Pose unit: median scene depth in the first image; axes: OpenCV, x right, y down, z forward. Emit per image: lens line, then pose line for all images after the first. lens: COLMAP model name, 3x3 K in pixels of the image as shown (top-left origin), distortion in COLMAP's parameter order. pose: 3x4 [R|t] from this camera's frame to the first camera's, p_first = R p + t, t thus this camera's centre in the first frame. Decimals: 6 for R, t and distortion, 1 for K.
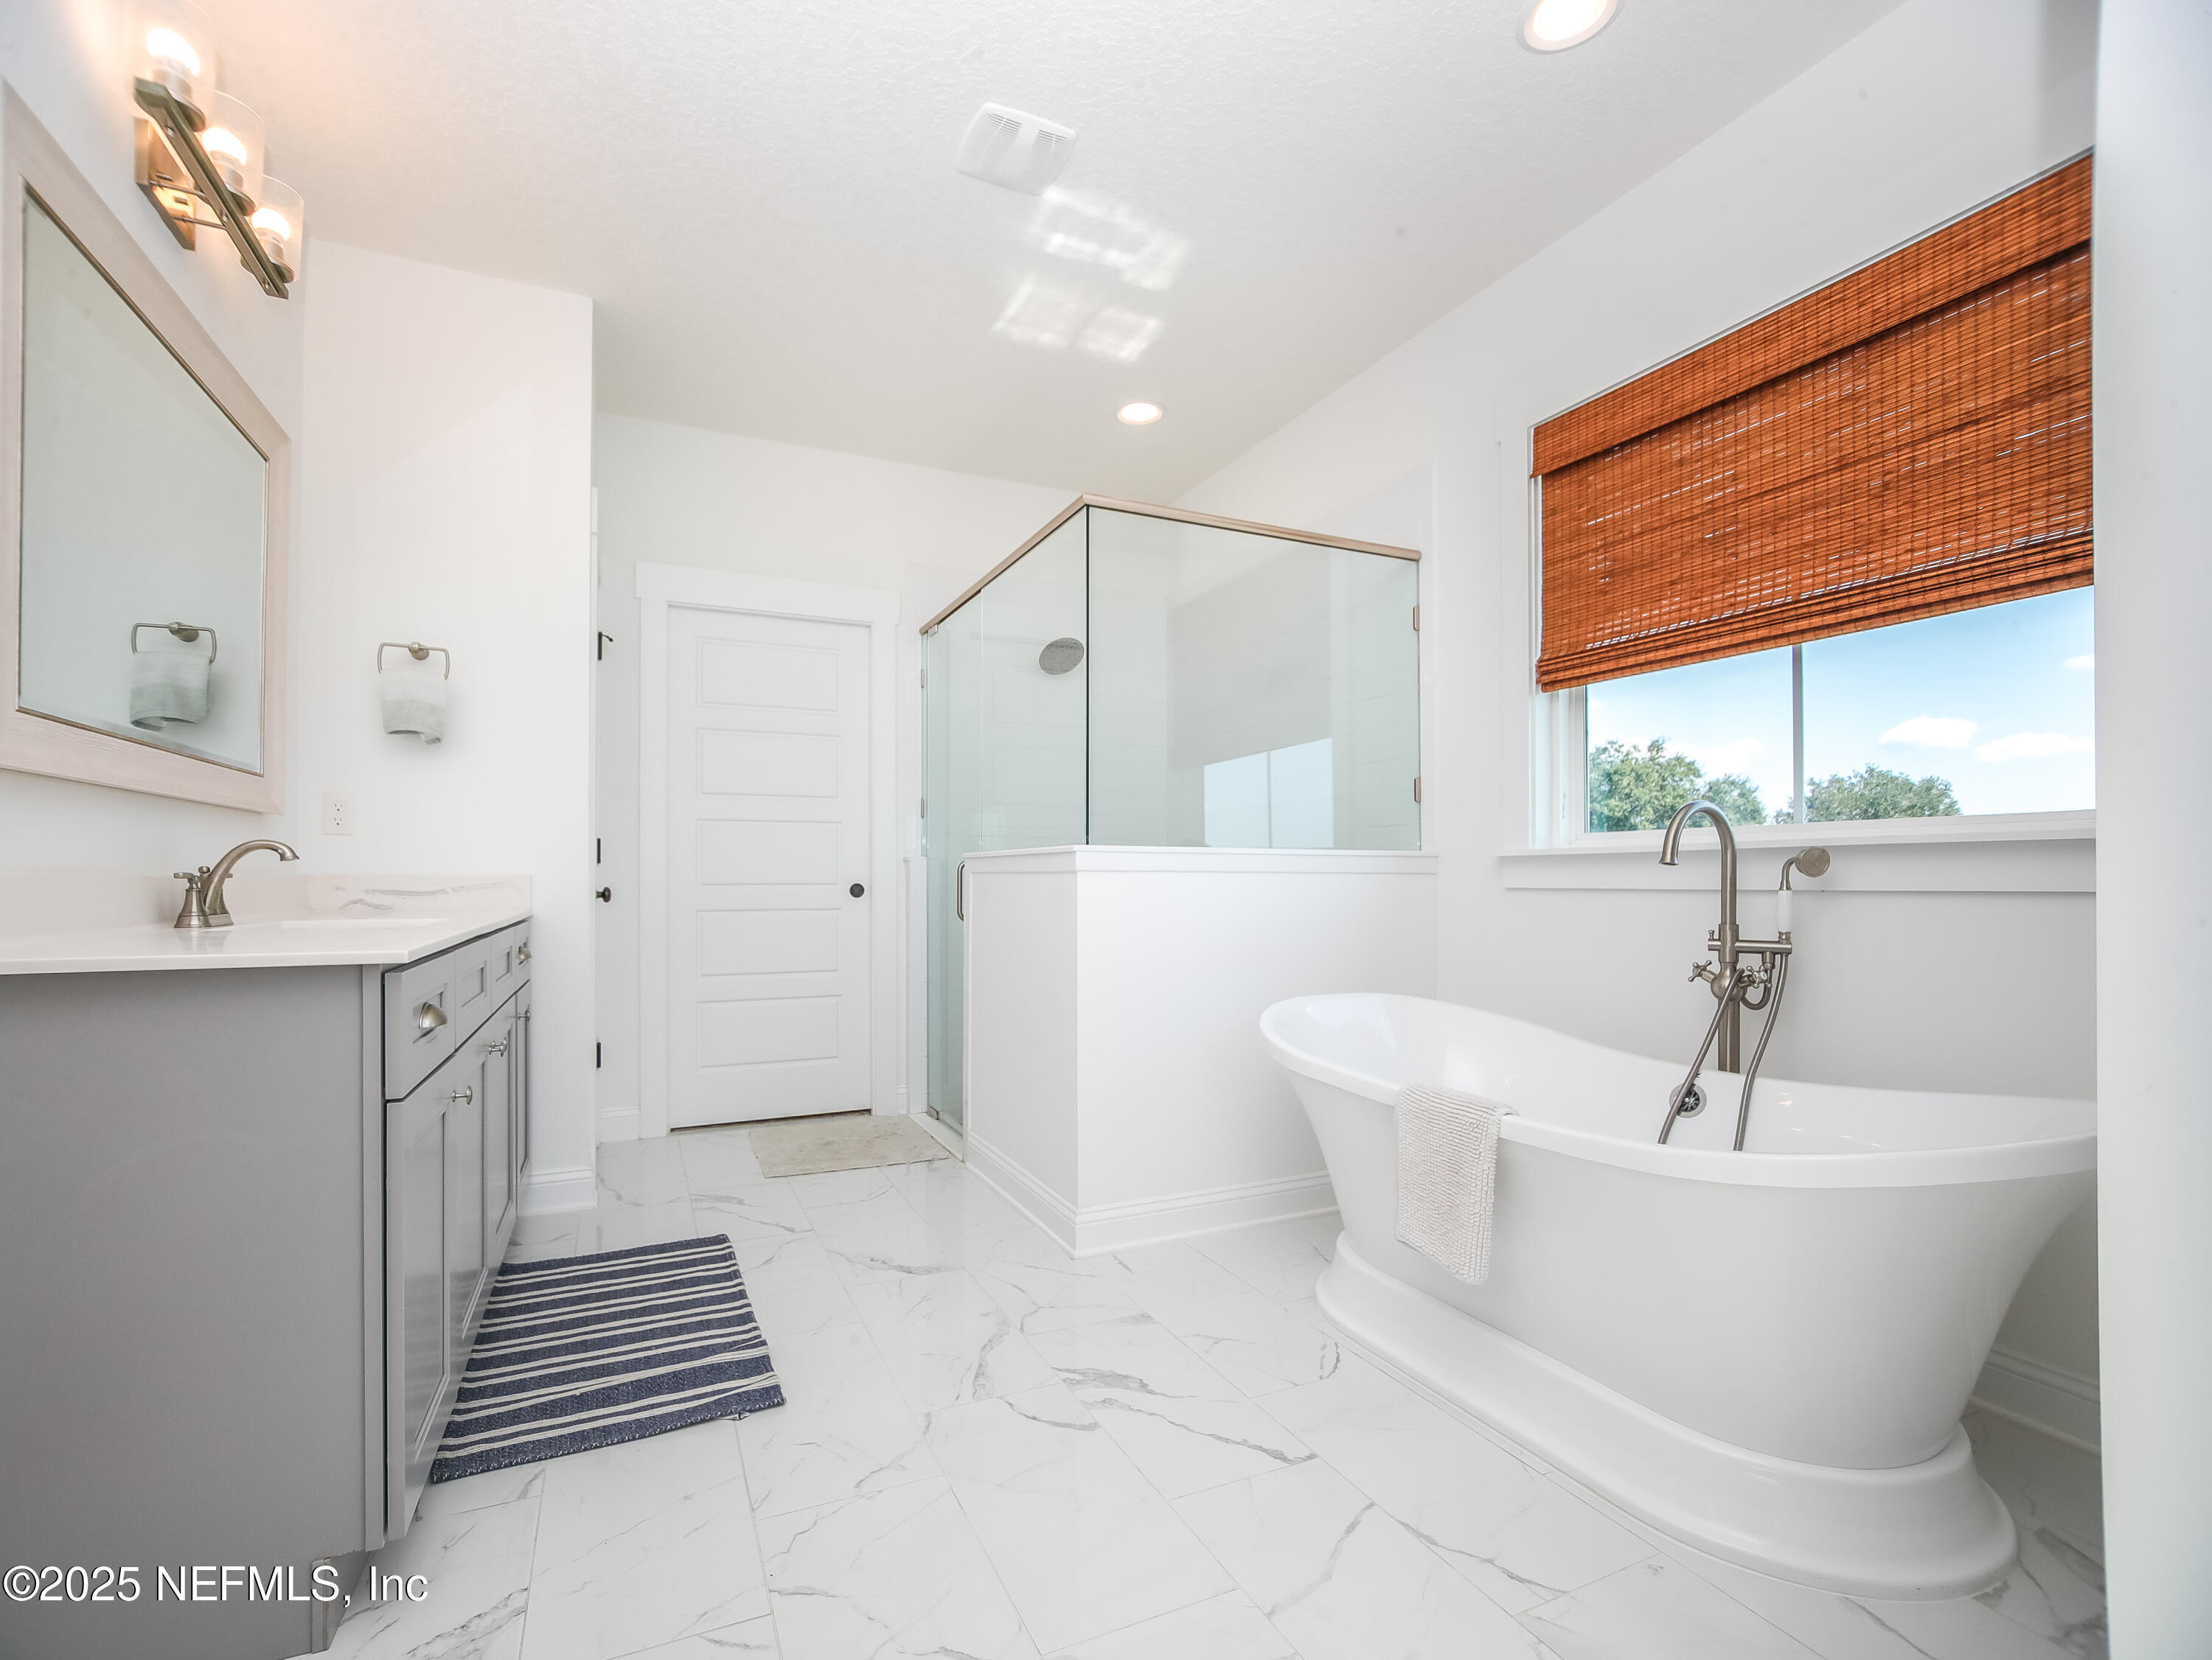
lens RADIAL K [[992.8, 0, 1107.0], [0, 992.8, 870.1], [0, 0, 1]] dist [-0.024249, 0.008670]
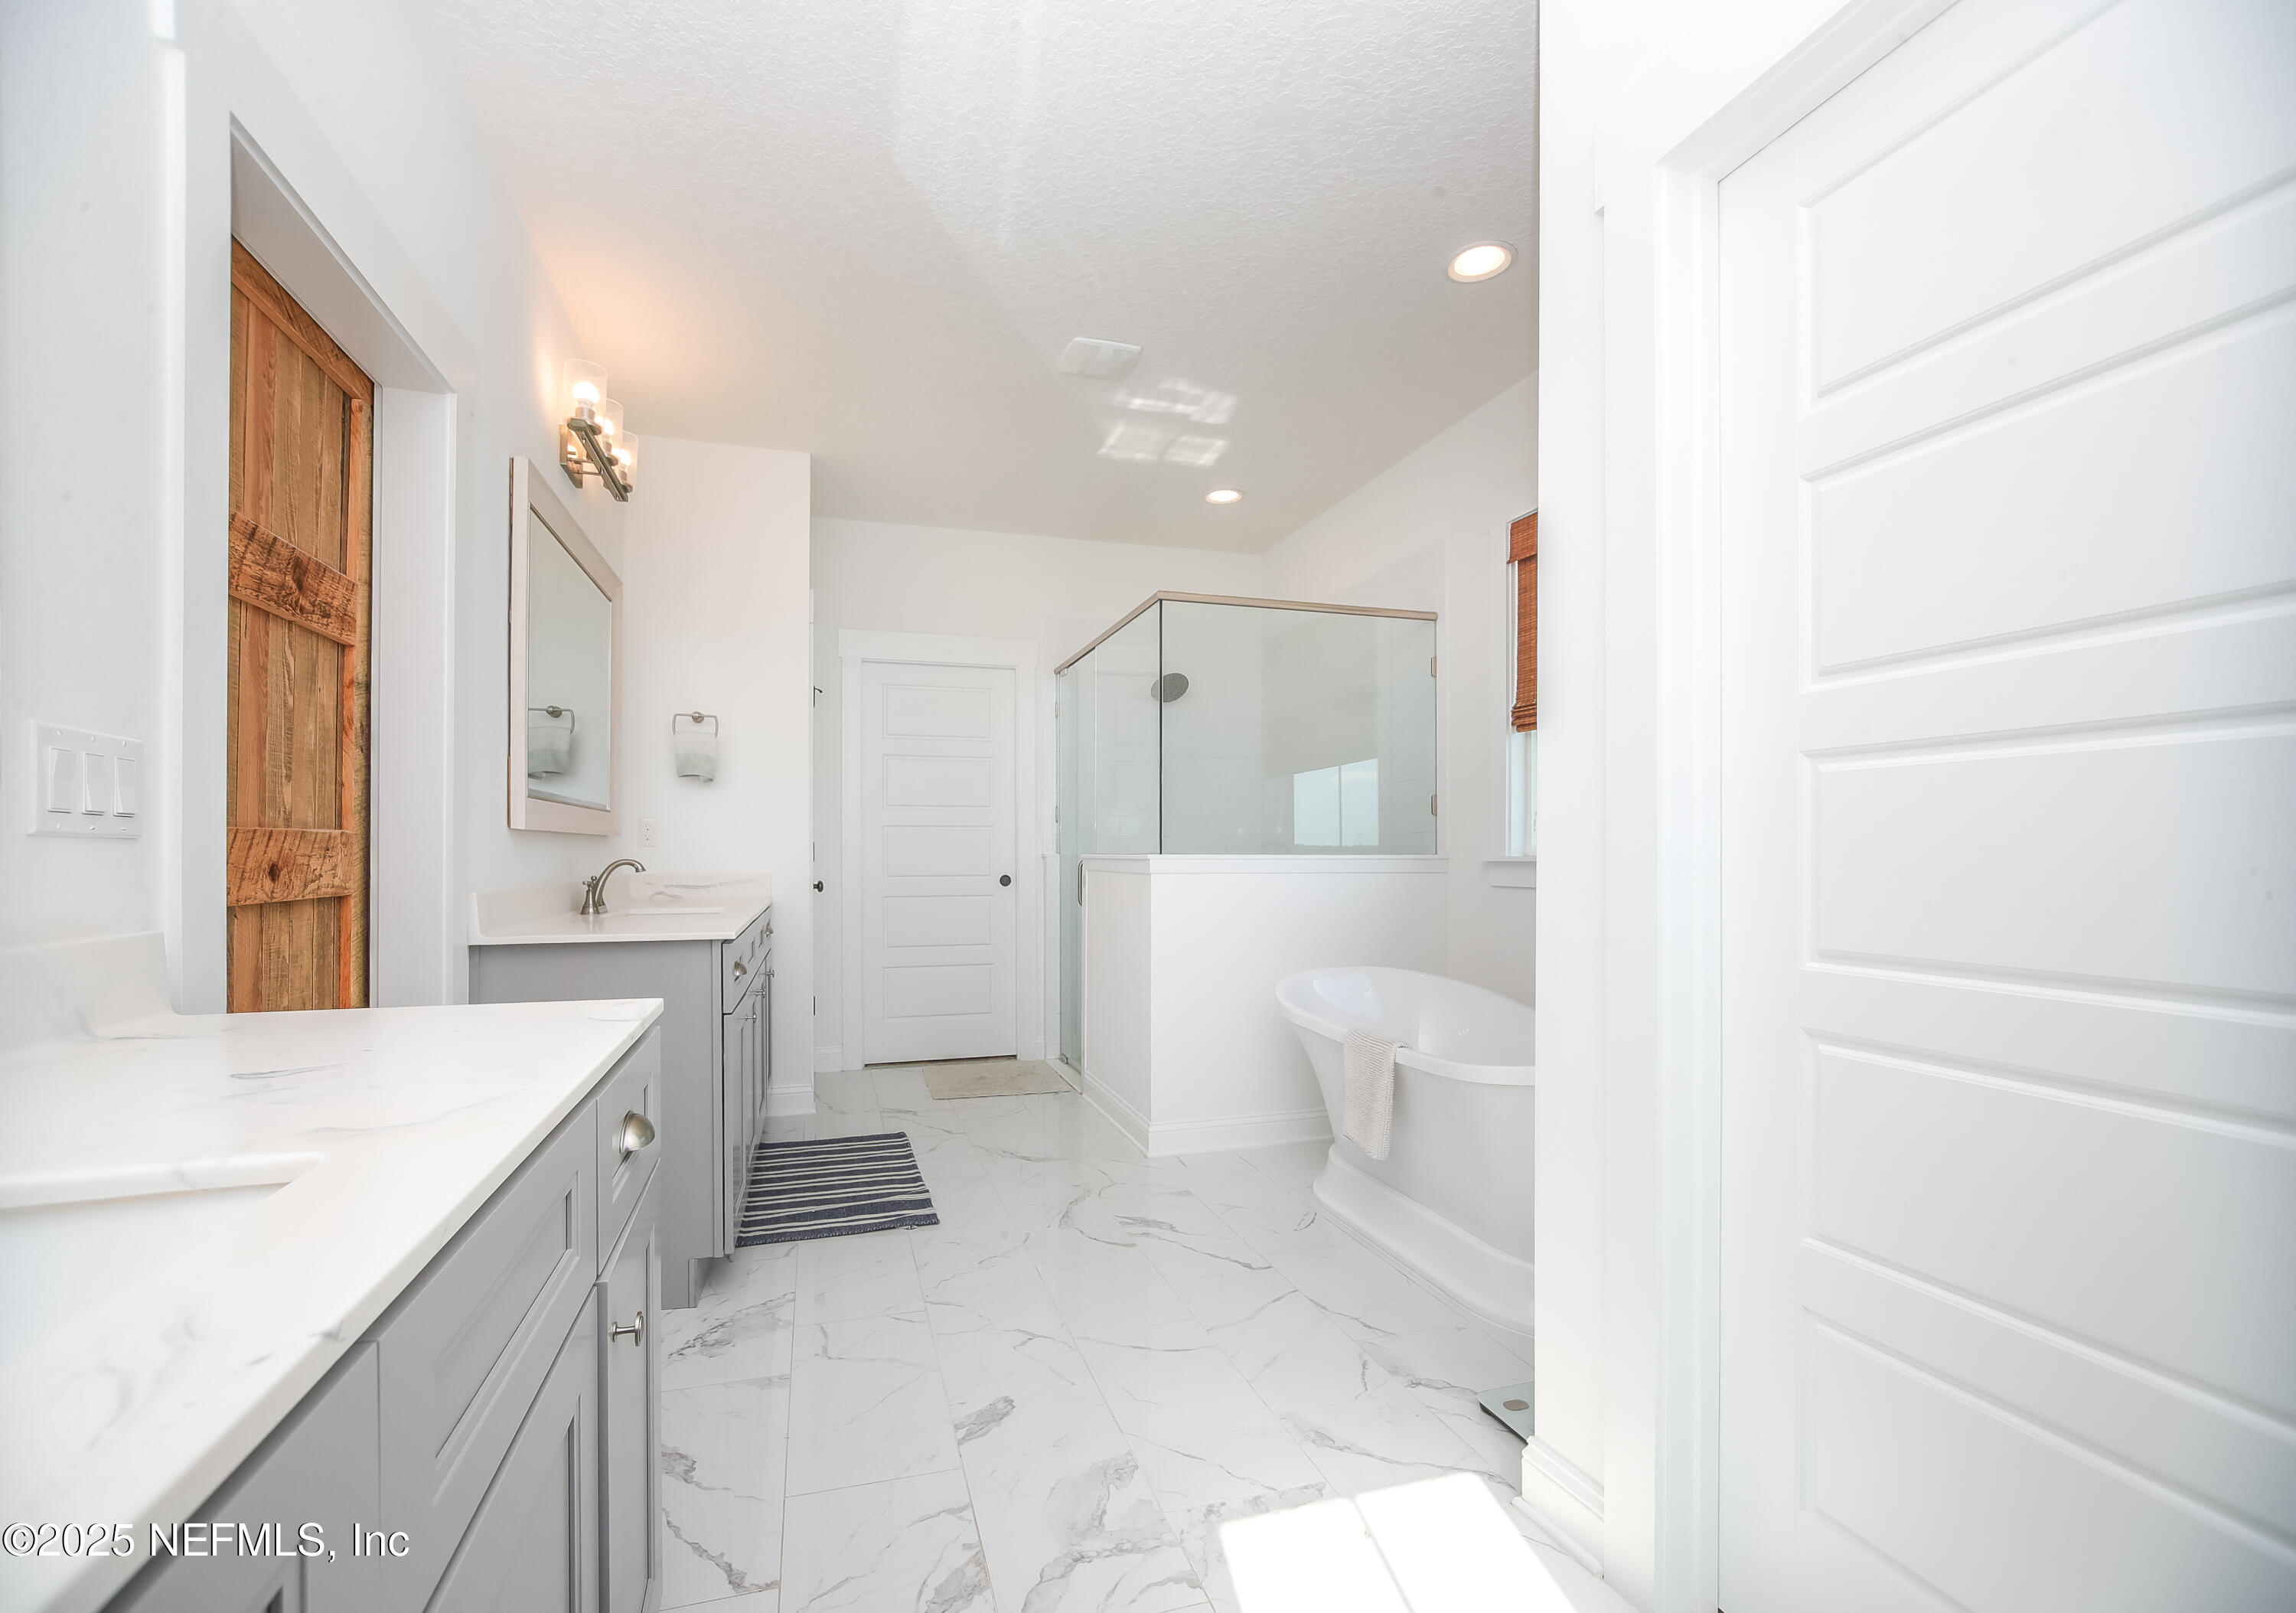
lens RADIAL K [[977.4, 0, 1112.8], [0, 977.4, 843.7], [0, 0, 1]] dist [-0.000384, -0.000152]
pose [[0.987089, -0.003779, -0.160130, 0.133638], [0.003239, 0.999988, -0.003630, -0.035420], [0.160142, 0.003064, 0.987089, -0.334416]]
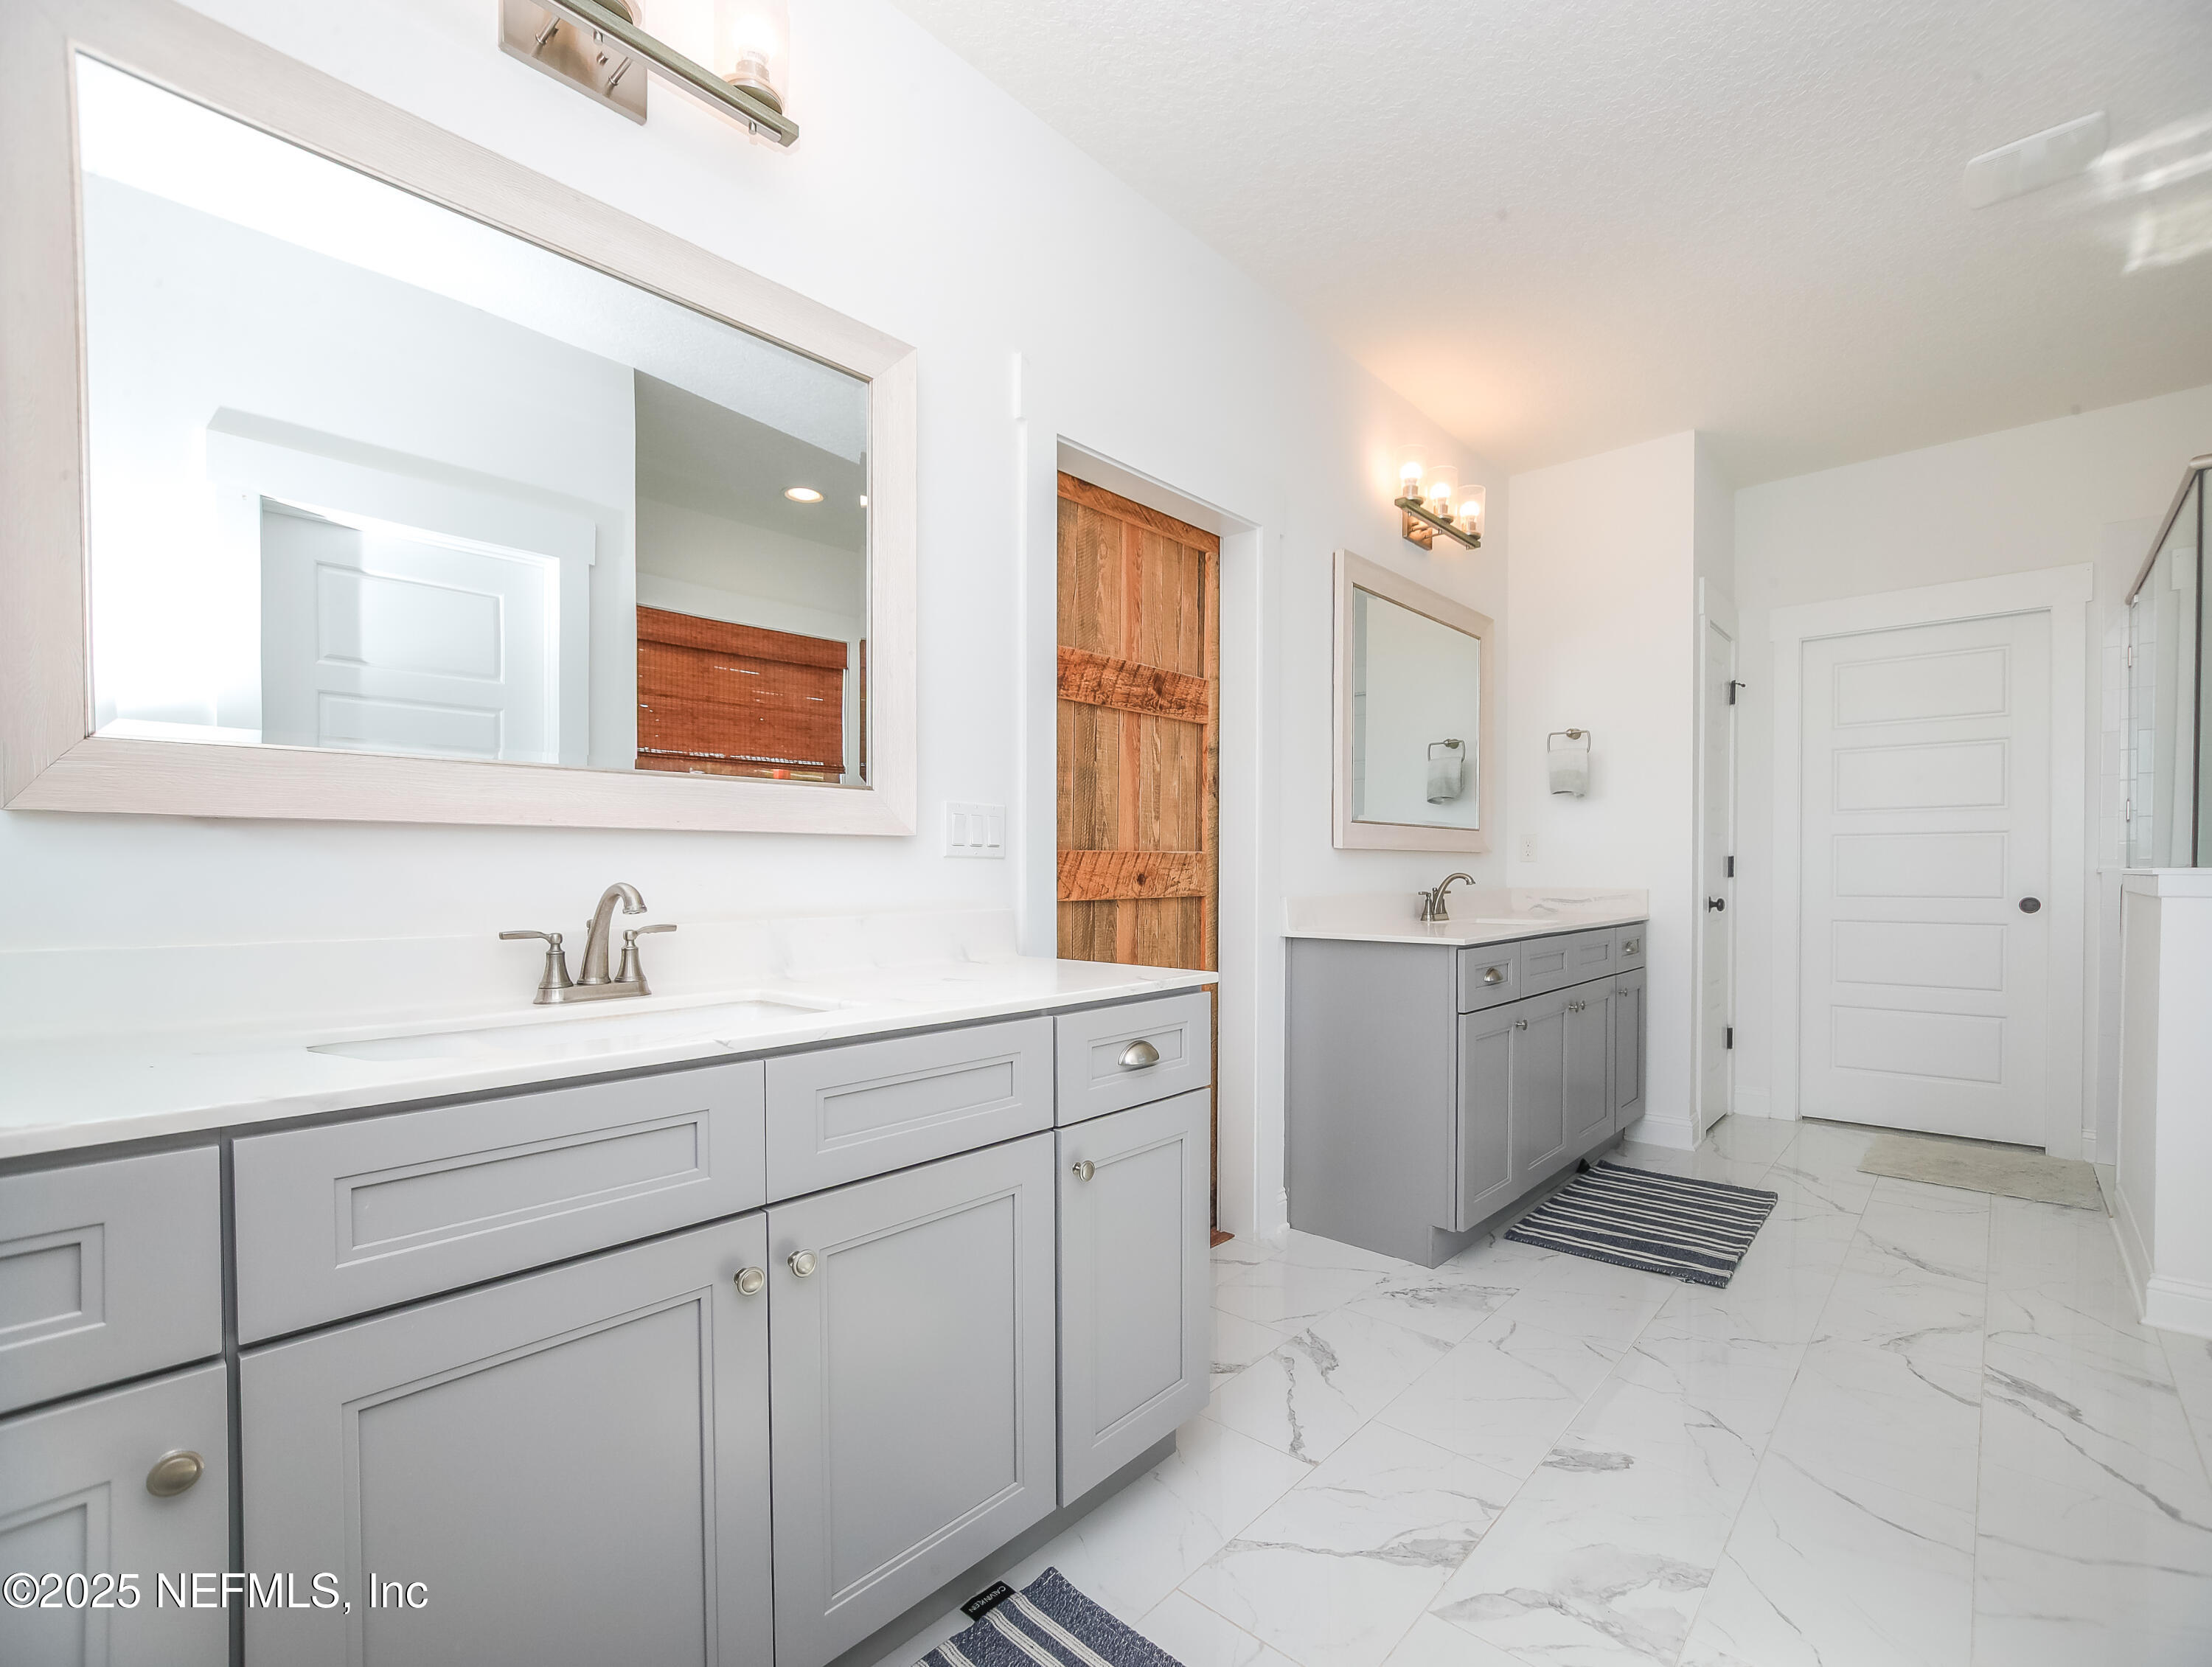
lens RADIAL K [[992.9, 0, 1107.0], [0, 992.9, 873.6], [0, 0, 1]] dist [-0.024249, 0.008670]
pose [[0.383788, 0.000201, -0.923421, 0.416960], [0.007641, 0.999965, 0.003393, -0.030175], [0.923390, -0.008358, 0.383773, -0.212882]]
